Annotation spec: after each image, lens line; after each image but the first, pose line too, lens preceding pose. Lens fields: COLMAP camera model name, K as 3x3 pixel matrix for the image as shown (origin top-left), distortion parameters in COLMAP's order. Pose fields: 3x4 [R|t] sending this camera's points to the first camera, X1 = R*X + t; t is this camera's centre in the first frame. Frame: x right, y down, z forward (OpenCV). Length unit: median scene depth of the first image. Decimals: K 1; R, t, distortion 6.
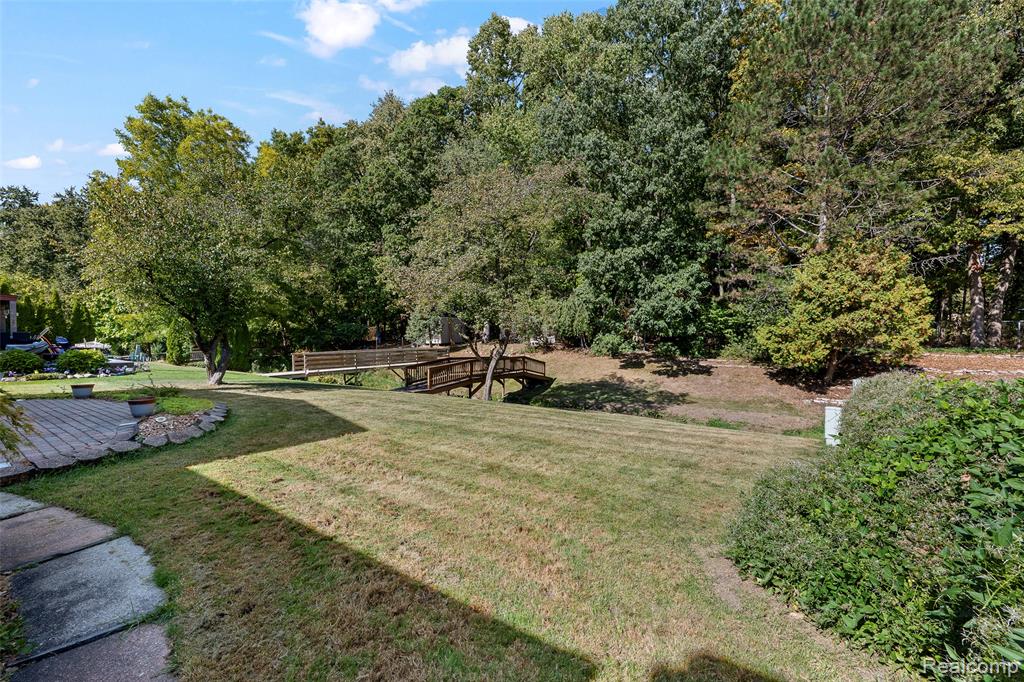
lens RADIAL K [[413.5, 0, 507.3], [0, 413.5, 337.1], [0, 0, 1]] dist [0.000415, 0.000454]
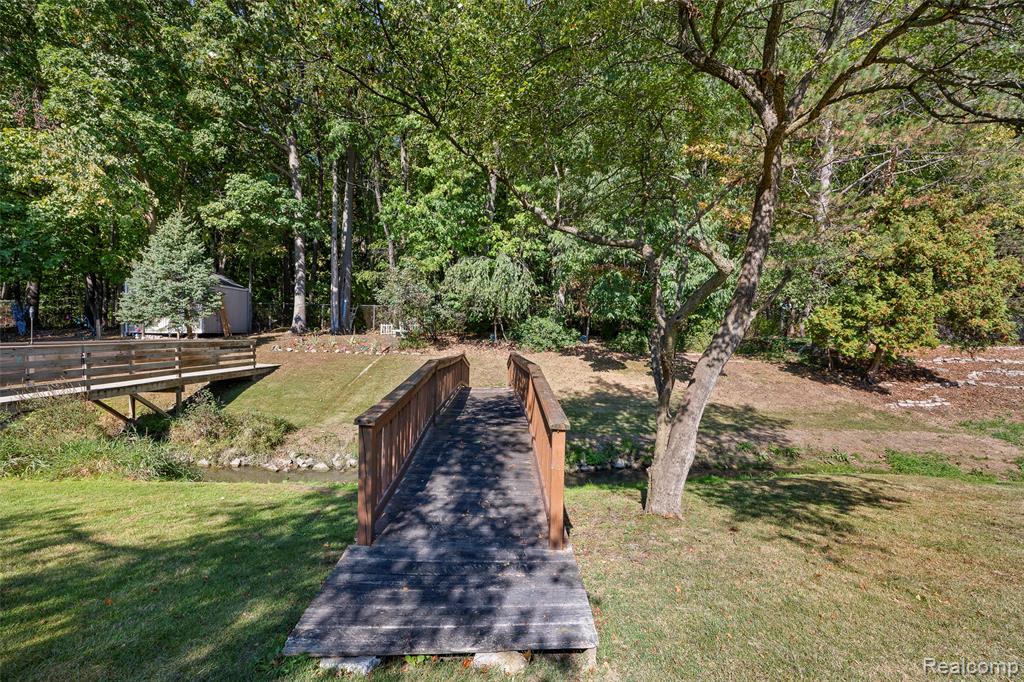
lens RADIAL K [[413.5, 0, 507.3], [0, 413.5, 337.1], [0, 0, 1]] dist [0.000415, 0.000454]
pose [[0.824474, 0.019553, 0.565562, -0.157769], [-0.024214, 0.999707, 0.000737, 0.013094], [-0.565381, -0.014302, 0.824706, 0.421944]]
